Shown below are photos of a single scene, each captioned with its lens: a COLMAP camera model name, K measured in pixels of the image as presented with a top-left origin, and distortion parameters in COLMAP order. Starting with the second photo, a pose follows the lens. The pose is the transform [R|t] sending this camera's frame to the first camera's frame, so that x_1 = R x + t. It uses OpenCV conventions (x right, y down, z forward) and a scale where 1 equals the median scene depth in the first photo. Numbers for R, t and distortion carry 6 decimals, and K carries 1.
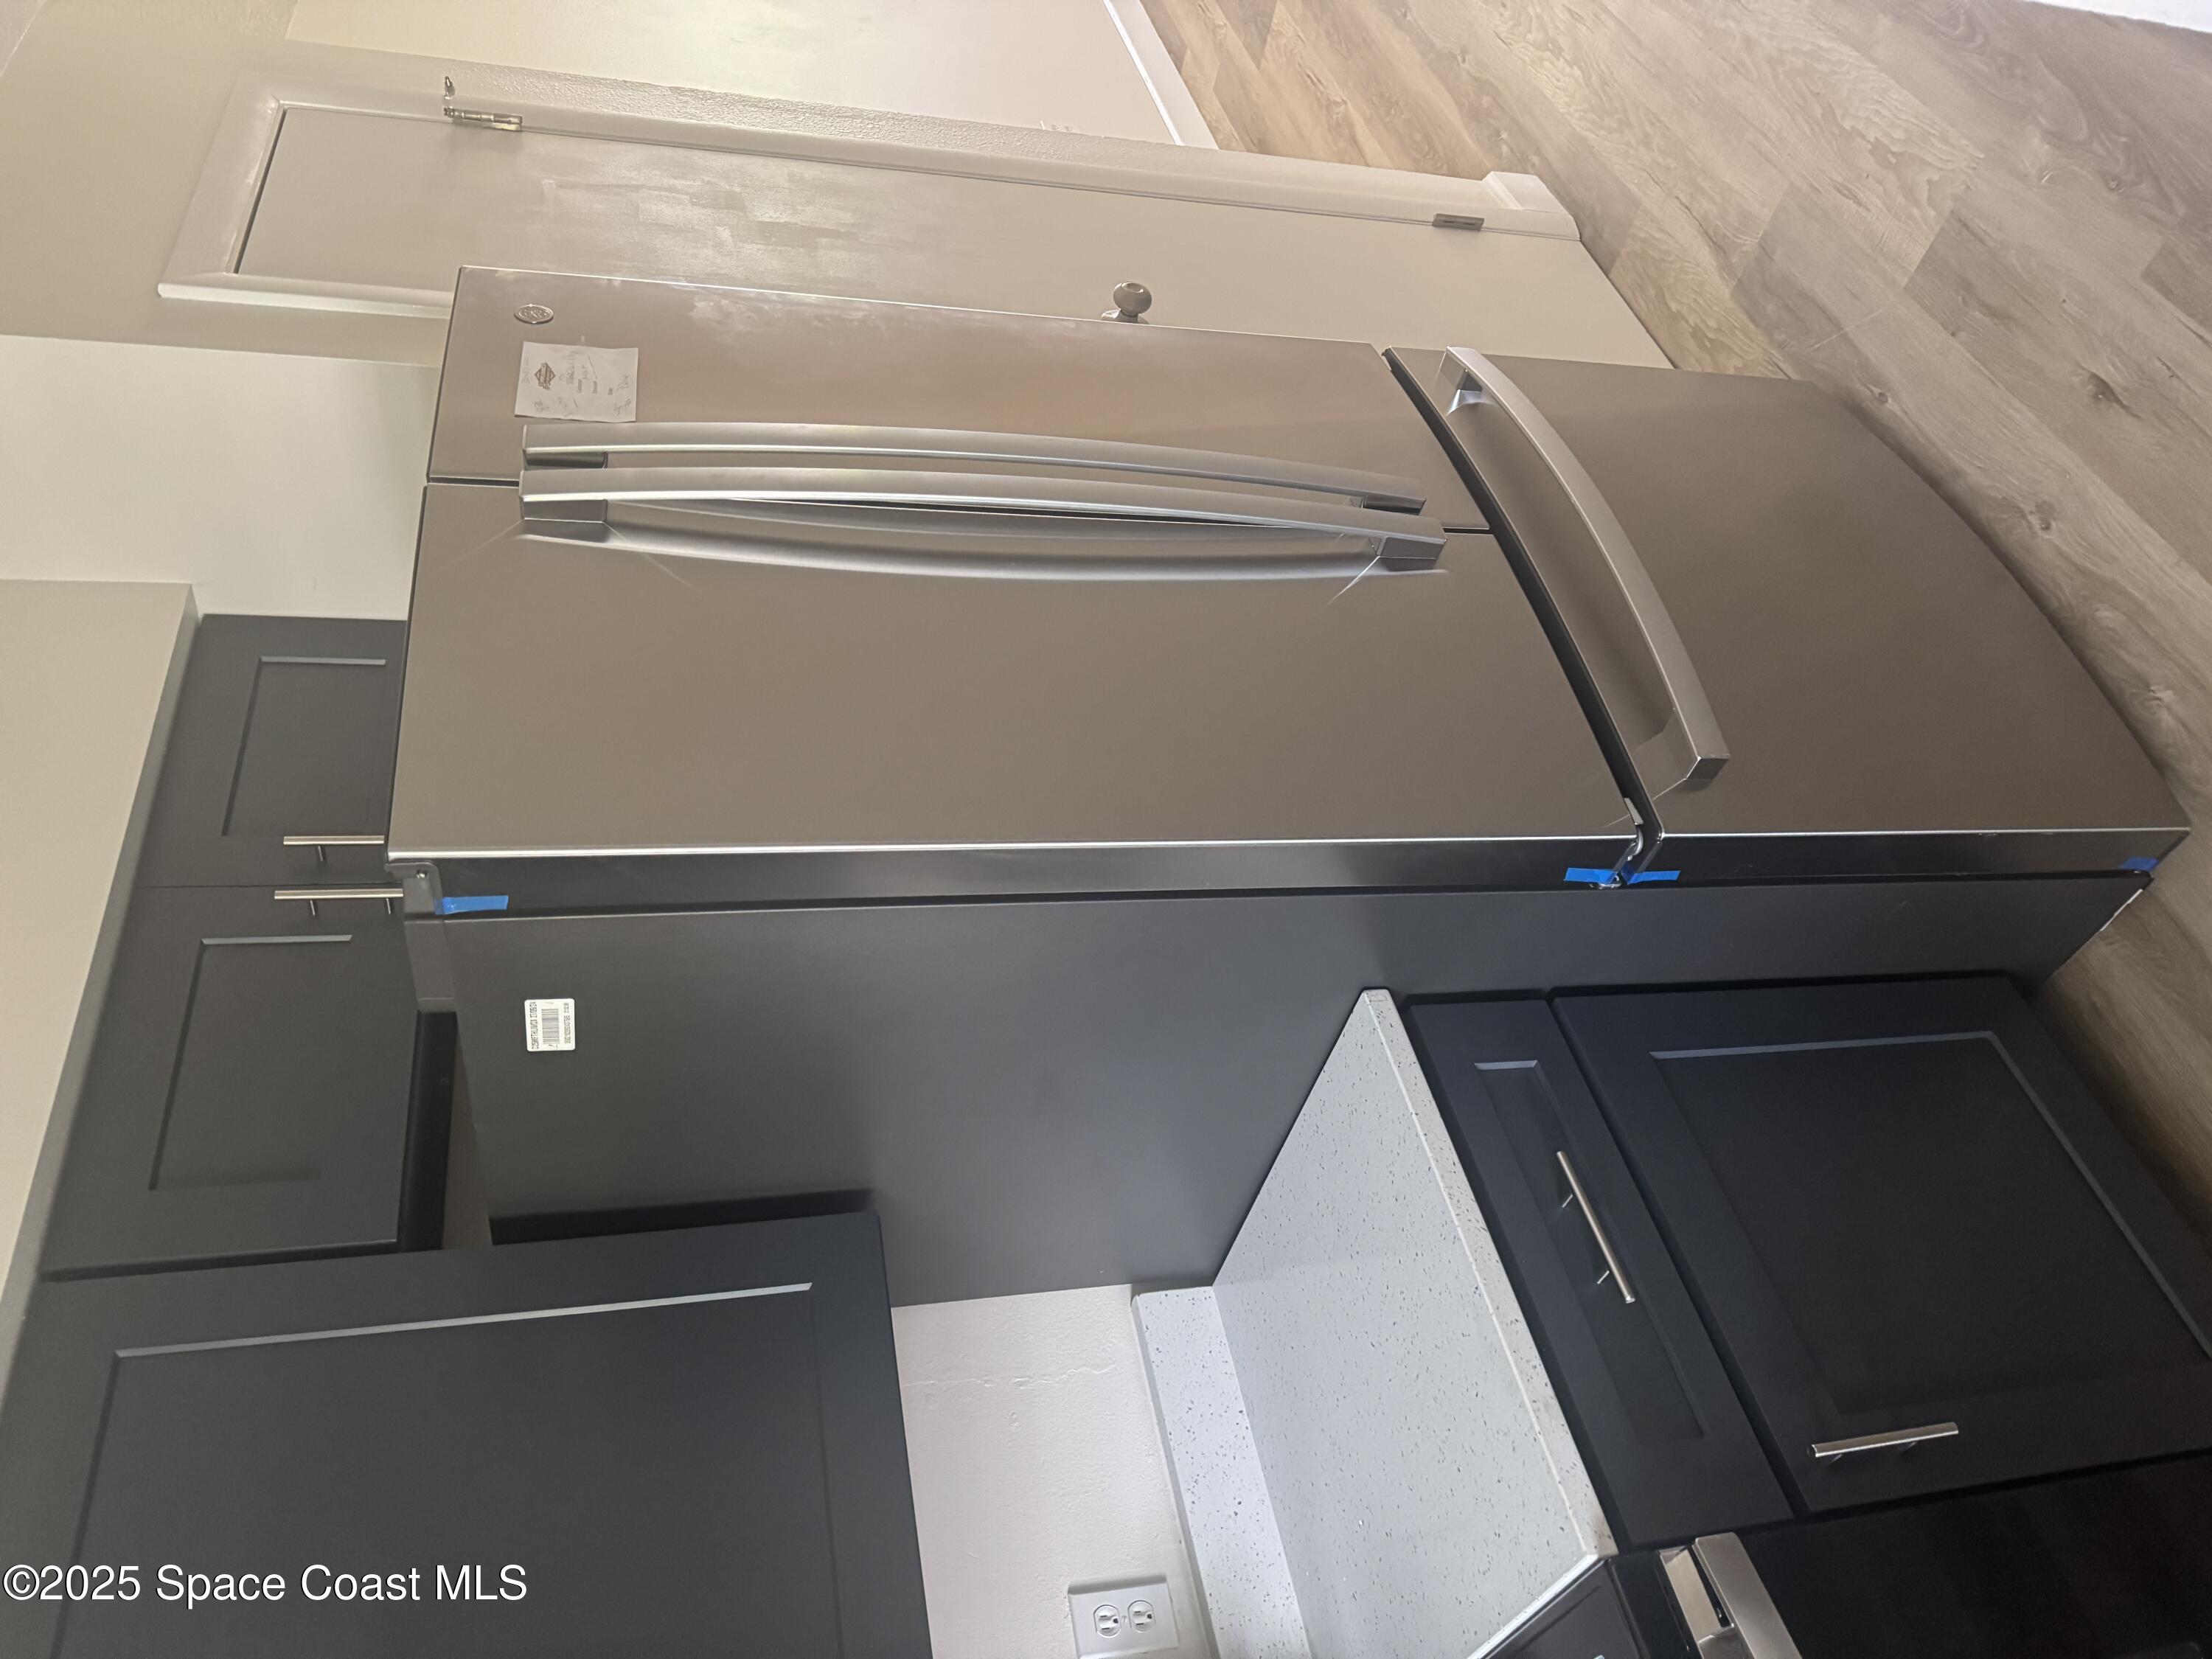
lens RADIAL K [[1560.5, 0, 1104.4], [0, 1560.5, 829.2], [0, 0, 1]] dist [0.009745, -0.007628]
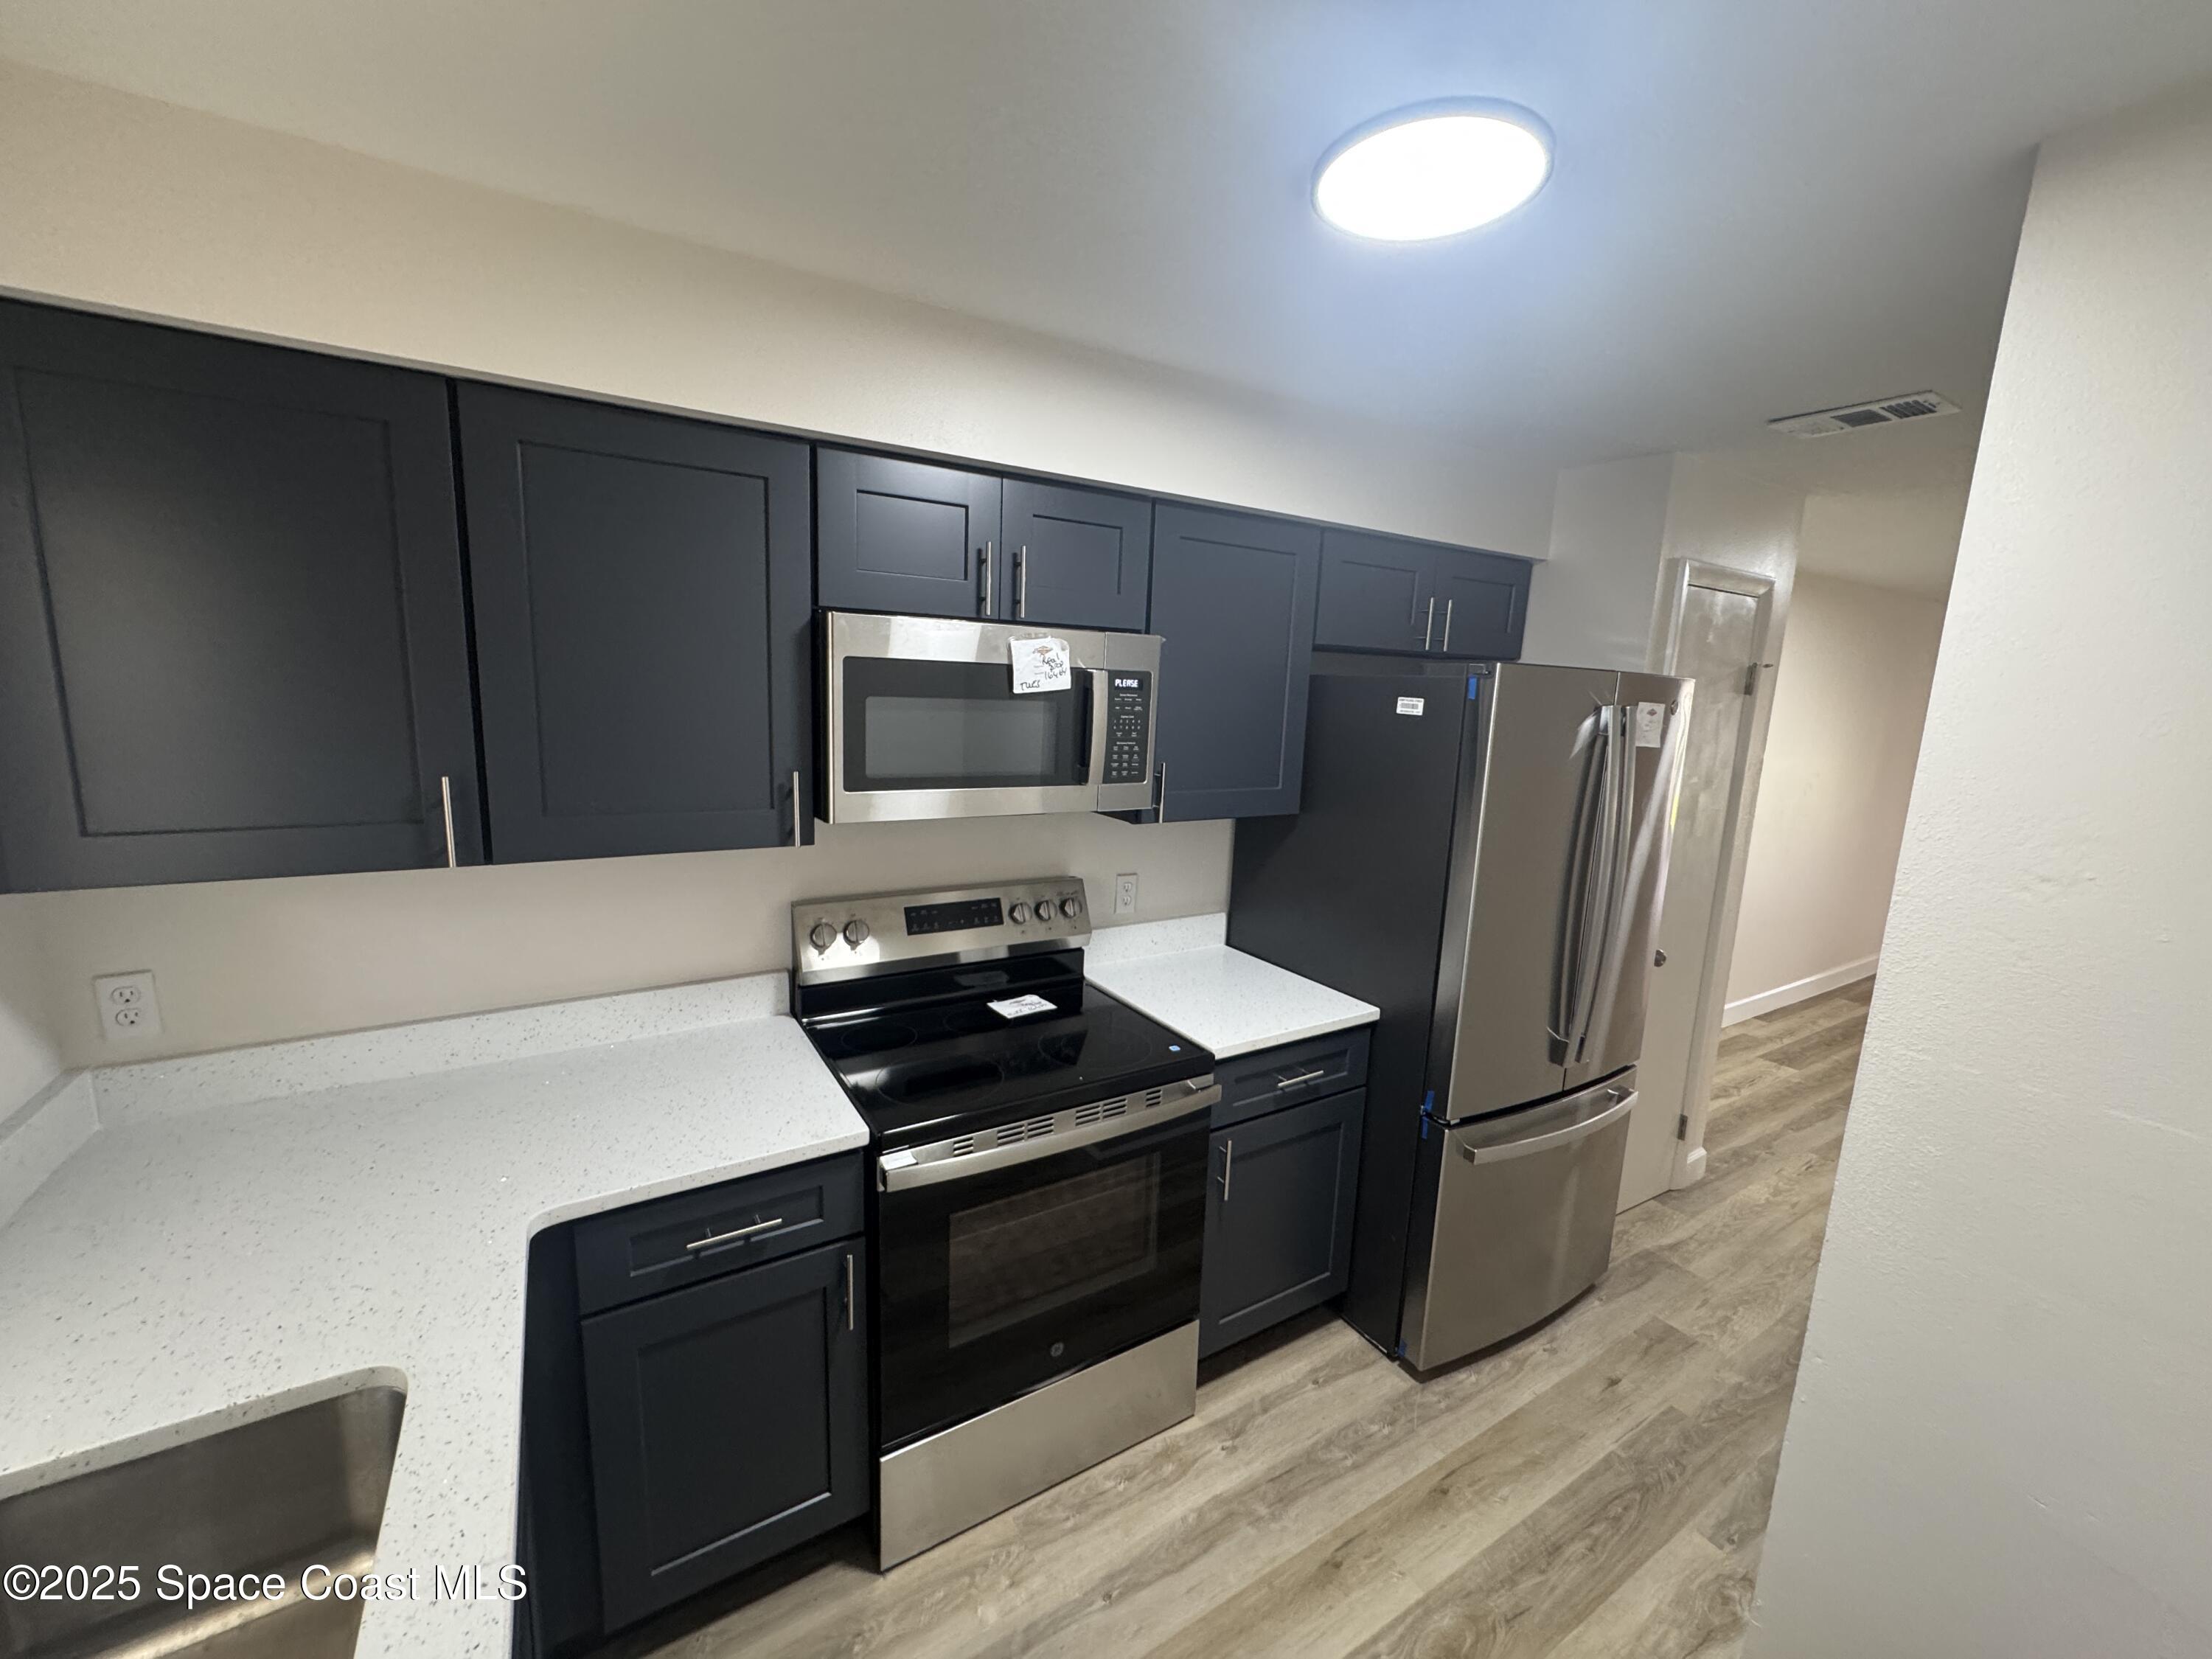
lens RADIAL K [[875.3, 0, 1099.3], [0, 875.3, 828.1], [0, 0, 1]] dist [-0.000669, 0.000435]
pose [[-0.104594, 0.987205, -0.120357, 0.067618], [-0.980193, -0.081865, 0.180330, 0.227578], [0.168170, 0.136835, 0.976215, -0.368871]]
